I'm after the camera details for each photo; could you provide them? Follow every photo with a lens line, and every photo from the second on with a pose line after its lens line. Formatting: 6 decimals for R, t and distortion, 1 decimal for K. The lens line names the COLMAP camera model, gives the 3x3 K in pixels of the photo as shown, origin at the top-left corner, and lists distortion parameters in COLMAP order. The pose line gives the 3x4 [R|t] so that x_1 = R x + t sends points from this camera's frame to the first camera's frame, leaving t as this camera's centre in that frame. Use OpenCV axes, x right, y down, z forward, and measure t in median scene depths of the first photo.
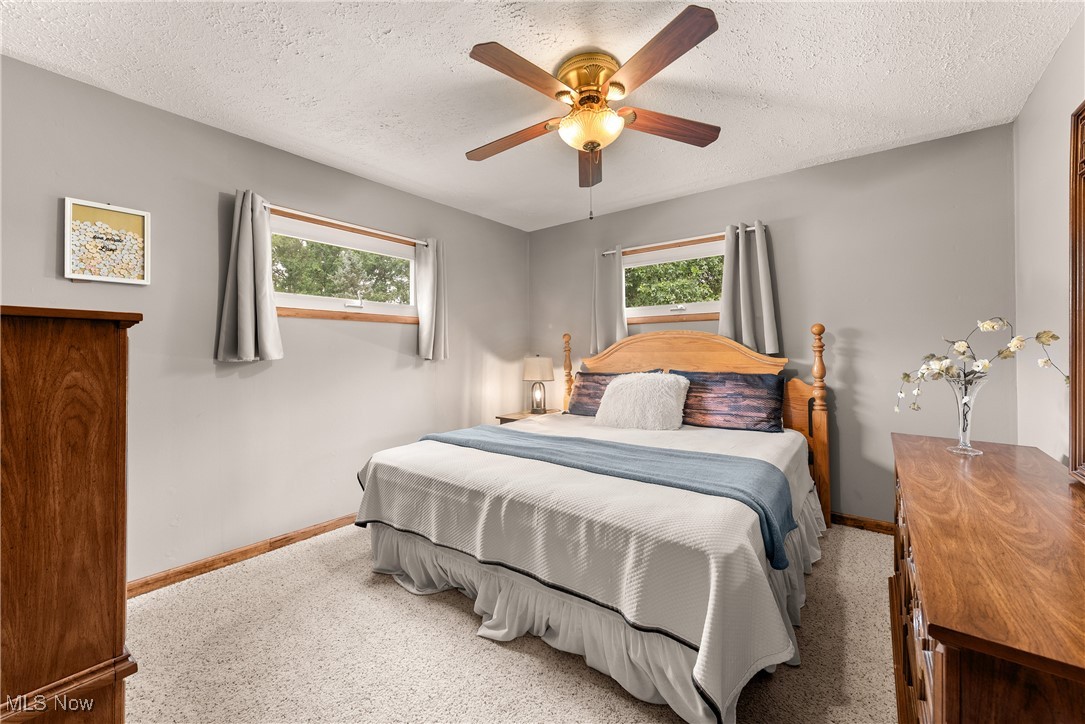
lens RADIAL K [[426.2, 0, 543.9], [0, 426.2, 344.3], [0, 0, 1]] dist [-0.000738, -0.000049]
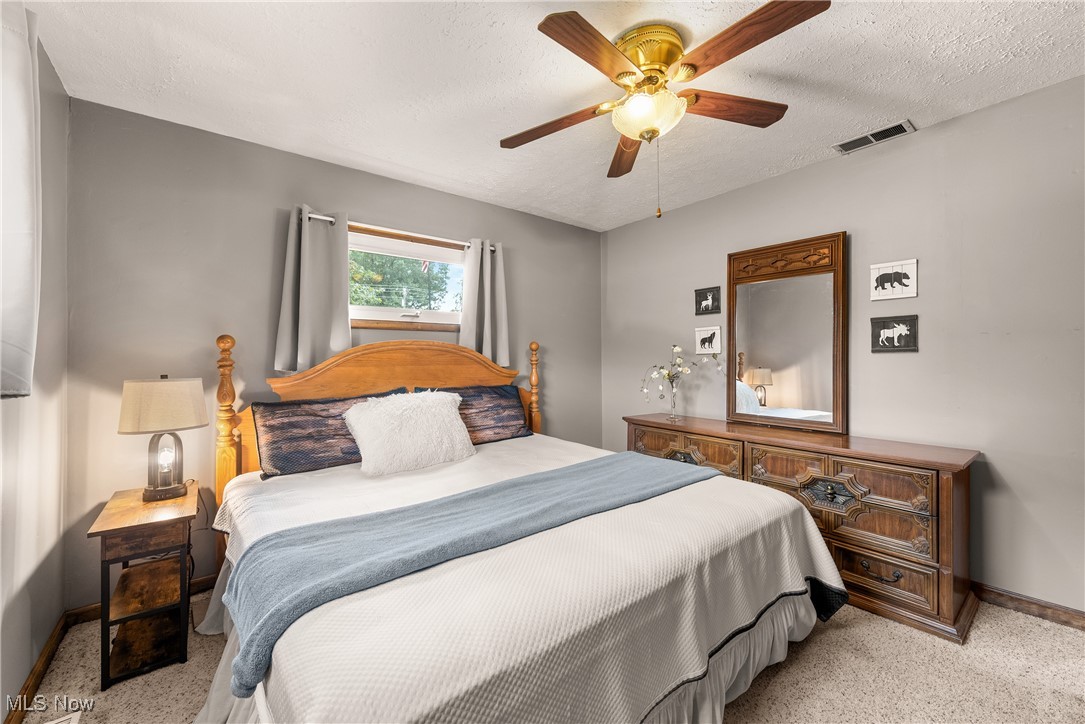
lens RADIAL K [[424.3, 0, 542.5], [0, 424.3, 362.0], [0, 0, 1]] dist [0.010923, -0.000203]
pose [[0.240745, 0.000563, 0.970588, -0.504085], [-0.008328, 0.999964, 0.001486, 0.007846], [-0.970553, -0.008441, 0.240741, 0.635205]]
